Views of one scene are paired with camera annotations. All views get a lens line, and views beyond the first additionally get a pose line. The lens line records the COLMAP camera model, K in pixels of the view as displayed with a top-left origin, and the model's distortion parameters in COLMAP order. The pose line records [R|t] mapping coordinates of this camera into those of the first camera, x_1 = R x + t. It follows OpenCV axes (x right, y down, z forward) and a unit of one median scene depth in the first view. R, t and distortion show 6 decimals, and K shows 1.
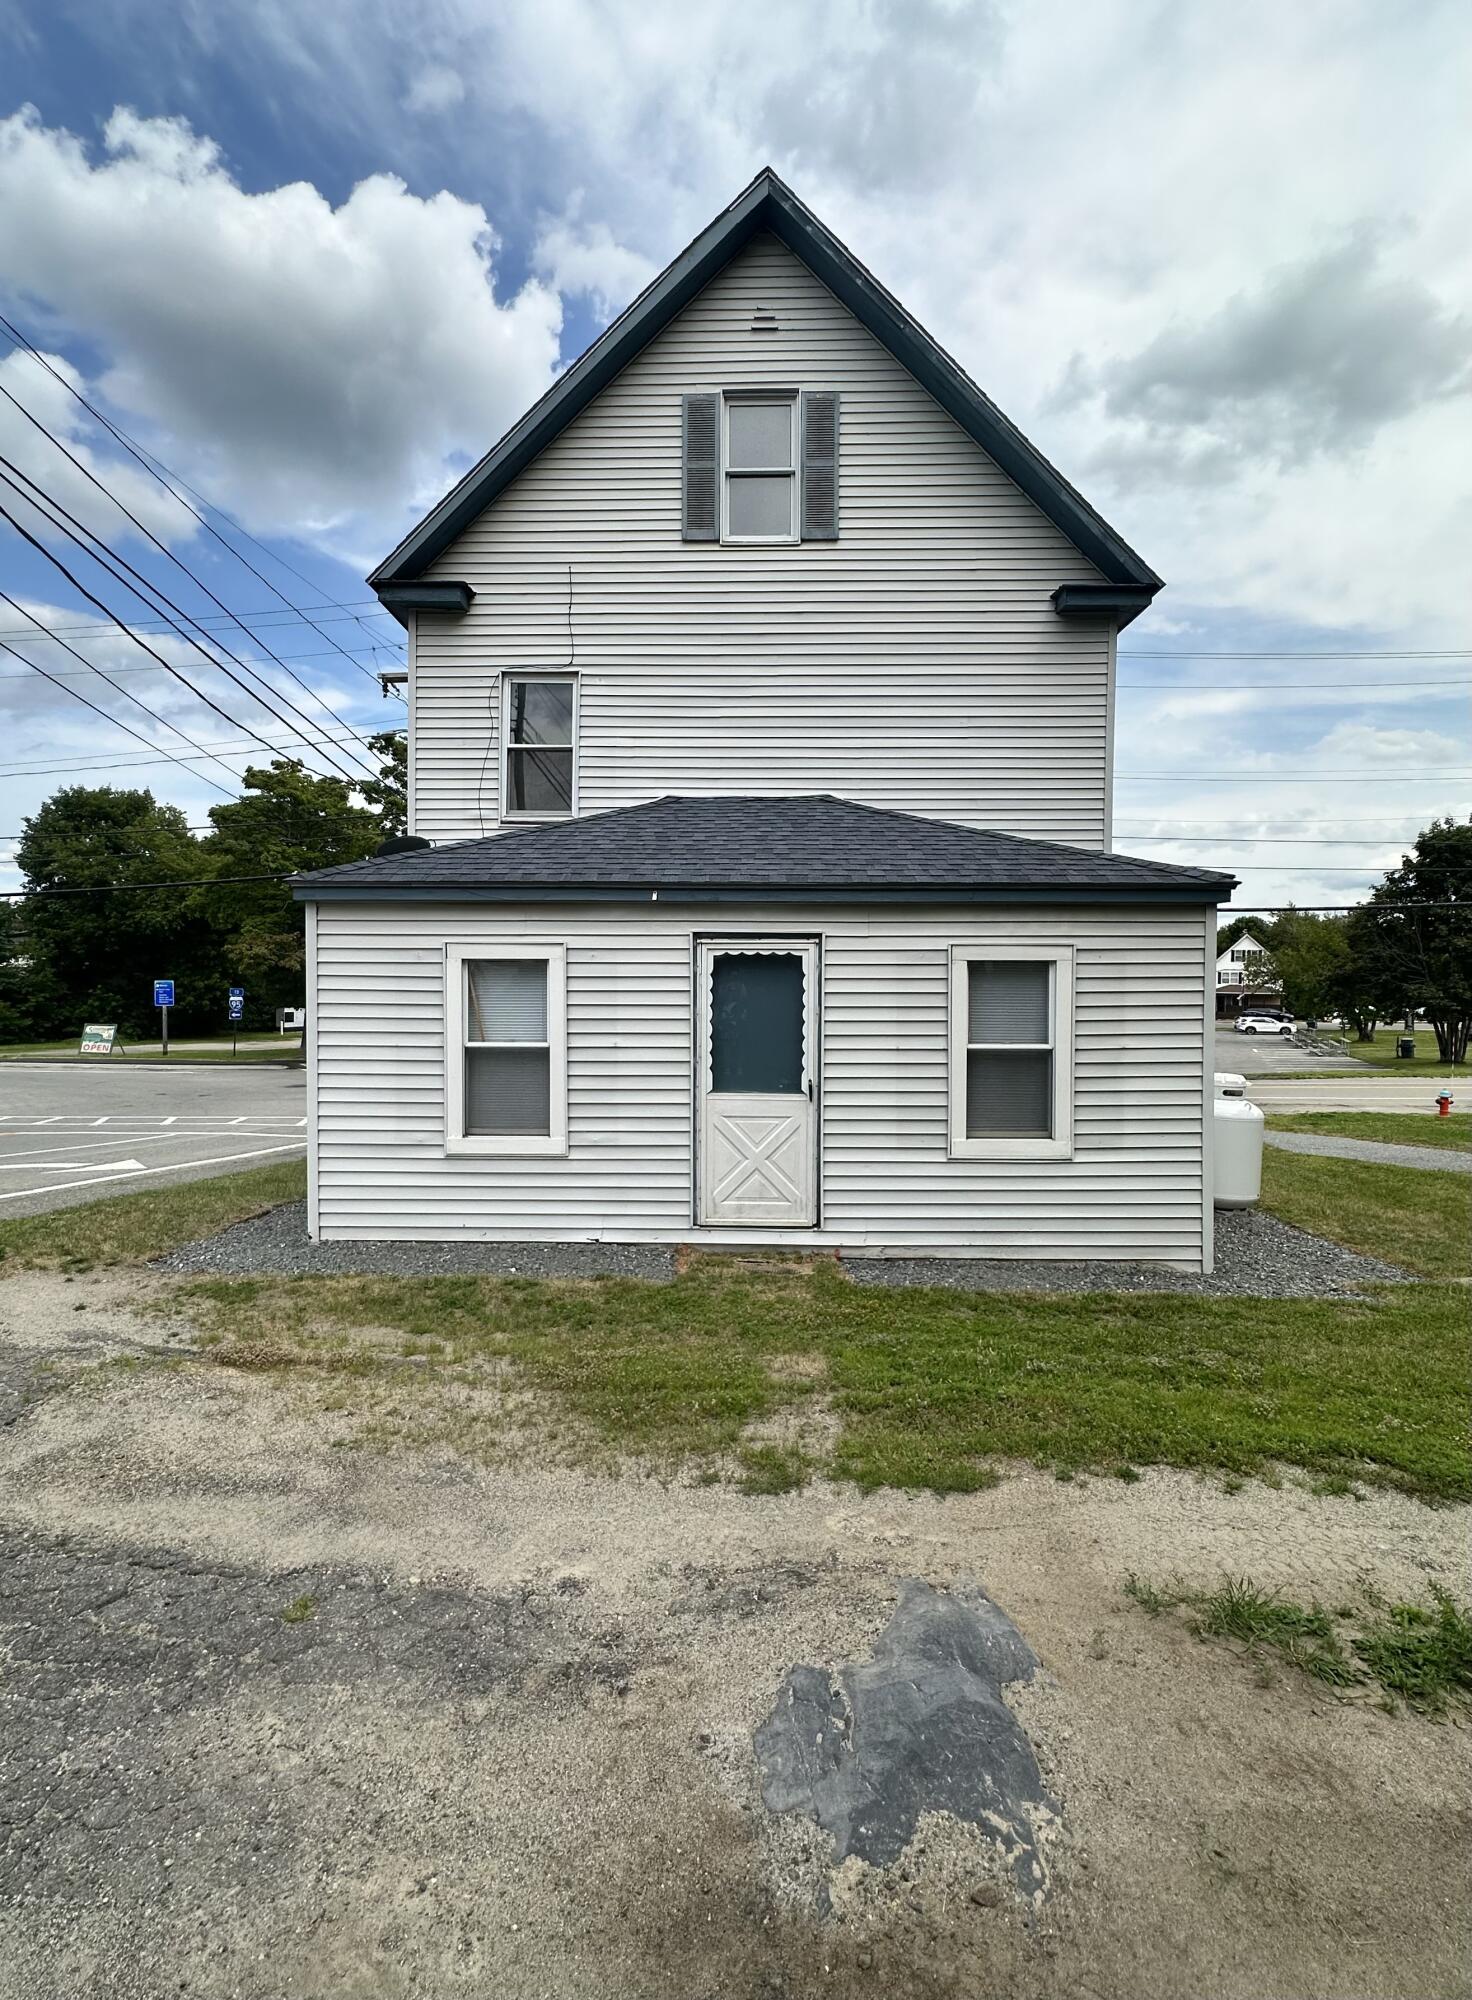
lens RADIAL K [[924.8, 0, 736.0], [0, 924.8, 1000.0], [0, 0, 1]] dist [-0.003164, -0.000388]
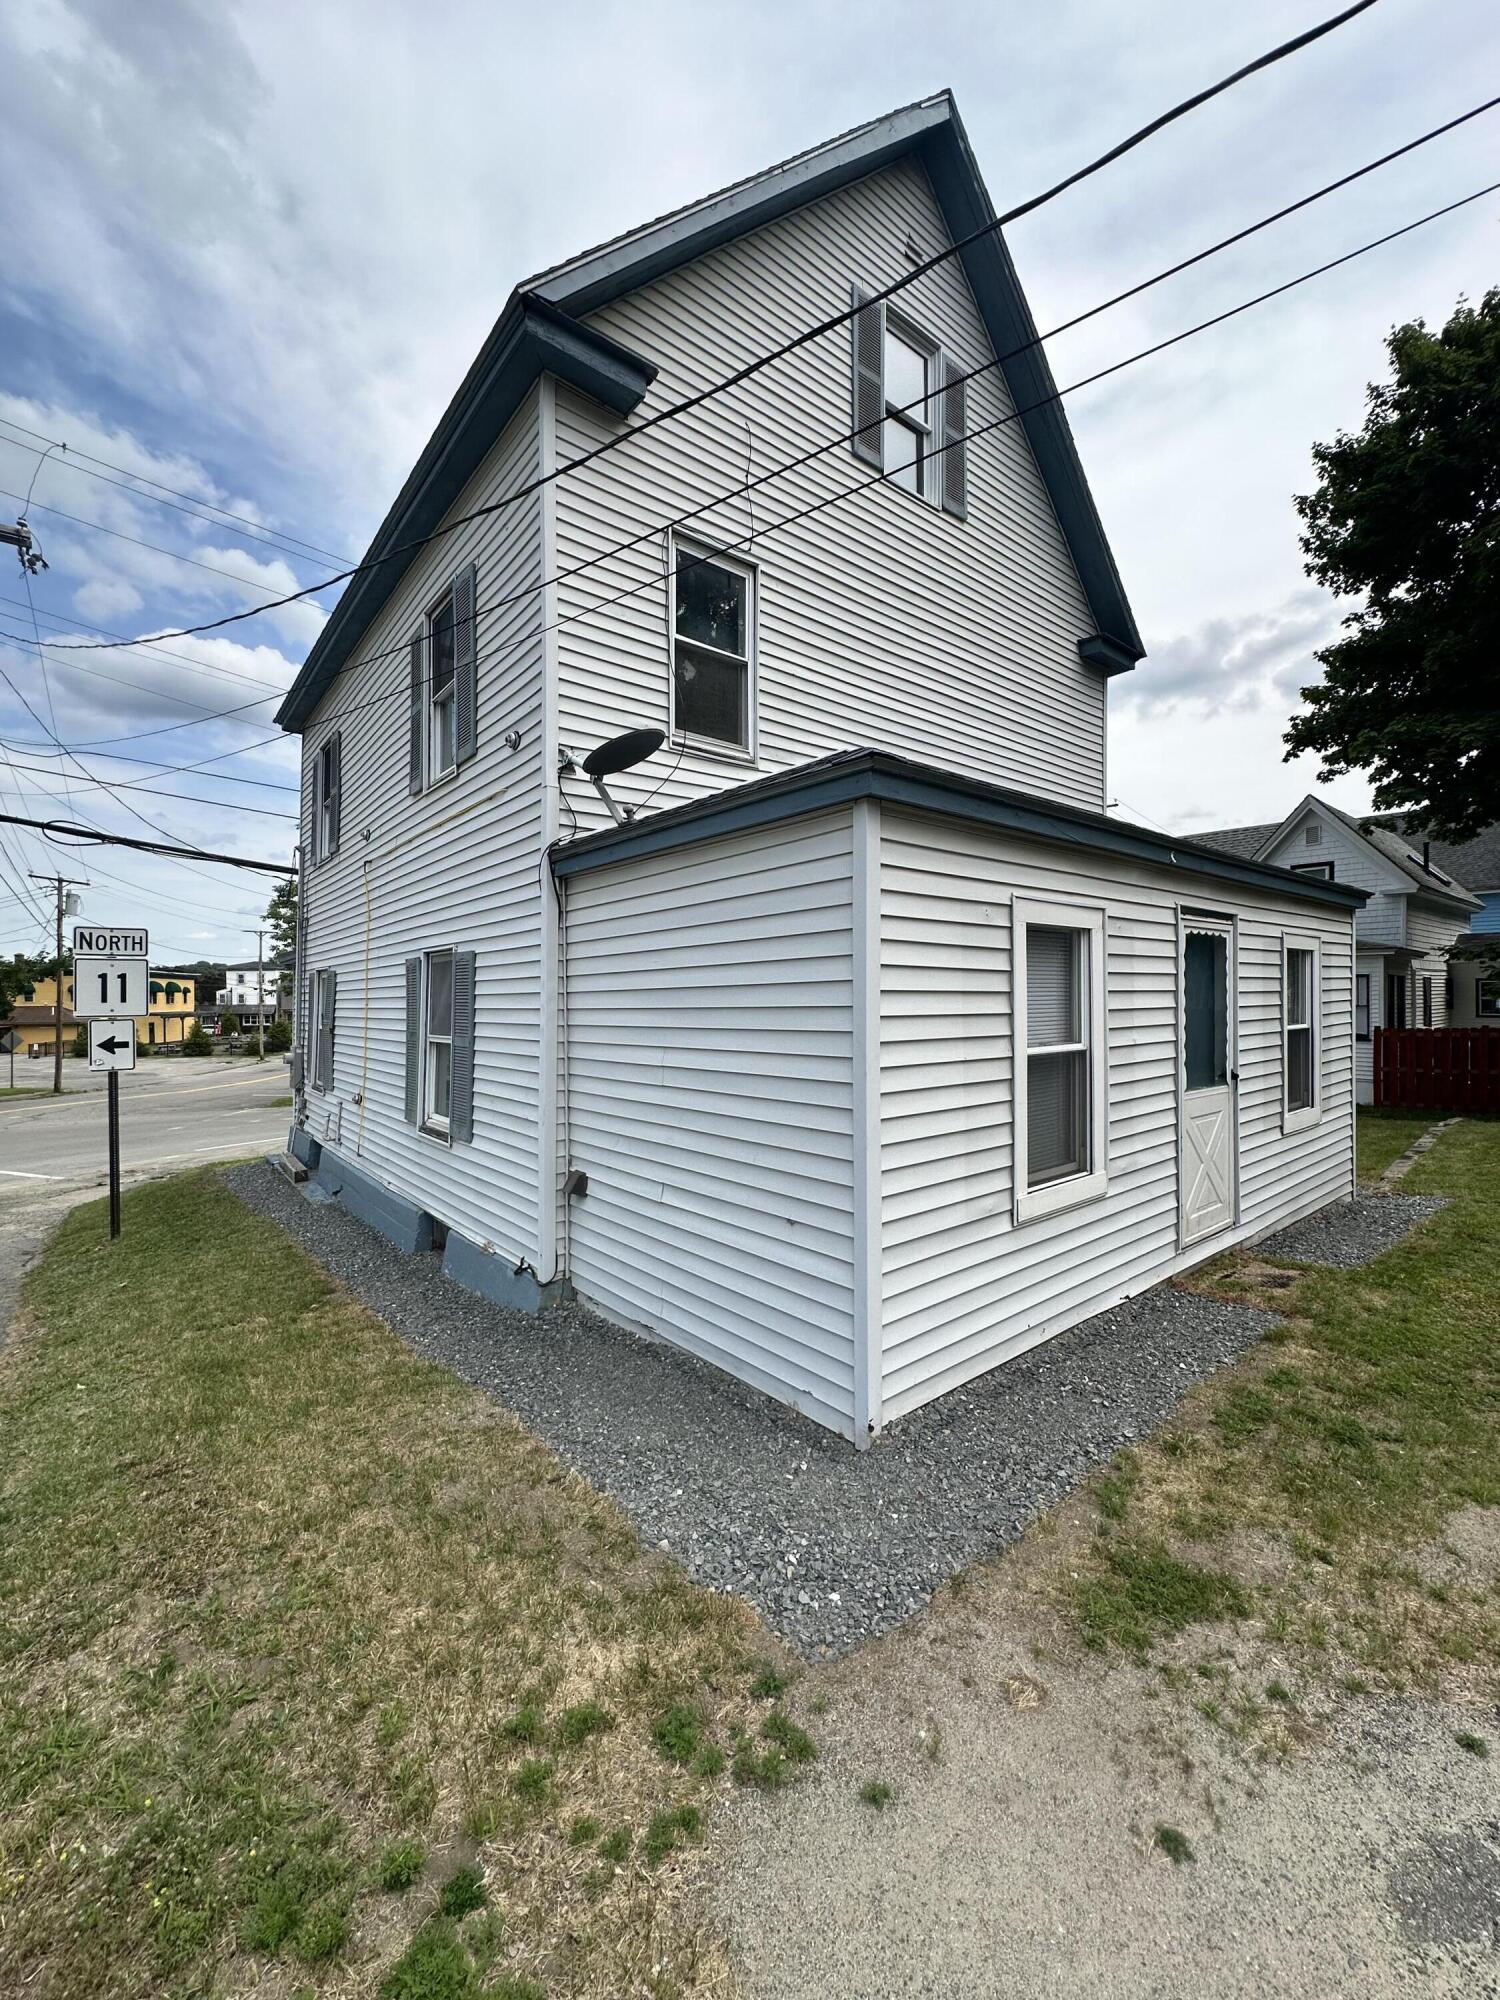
lens RADIAL K [[800.1, 0, 752.3], [0, 800.1, 996.9], [0, 0, 1]] dist [0.000538, 0.000797]
pose [[0.755906, -0.008257, 0.654628, -0.820680], [0.023147, 0.999632, -0.014120, 0.012328], [-0.654271, 0.025826, 0.755819, 0.694421]]
